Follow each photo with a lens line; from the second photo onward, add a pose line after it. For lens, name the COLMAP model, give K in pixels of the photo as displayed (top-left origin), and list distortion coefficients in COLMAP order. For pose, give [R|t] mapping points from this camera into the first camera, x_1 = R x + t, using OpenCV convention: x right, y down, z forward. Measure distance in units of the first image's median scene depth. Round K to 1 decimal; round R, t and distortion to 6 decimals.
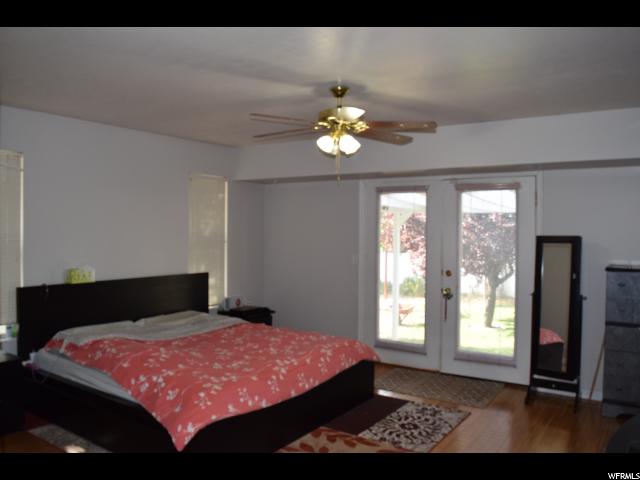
lens RADIAL K [[508.7, 0, 317.1], [0, 508.7, 240.1], [0, 0, 1]] dist [-0.080729, -0.005808]
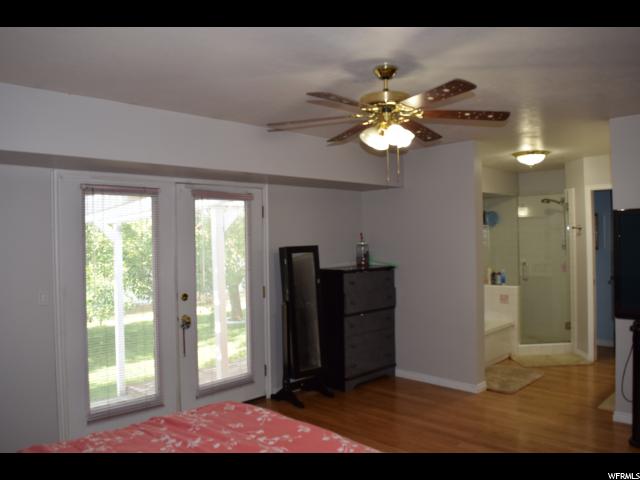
lens RADIAL K [[508.7, 0, 317.1], [0, 508.7, 240.1], [0, 0, 1]] dist [-0.080729, -0.005808]
pose [[0.186791, -0.020236, 0.982191, -0.508404], [0.044182, 0.998949, 0.012179, -0.027693], [-0.981406, 0.041120, 0.187489, 0.635887]]
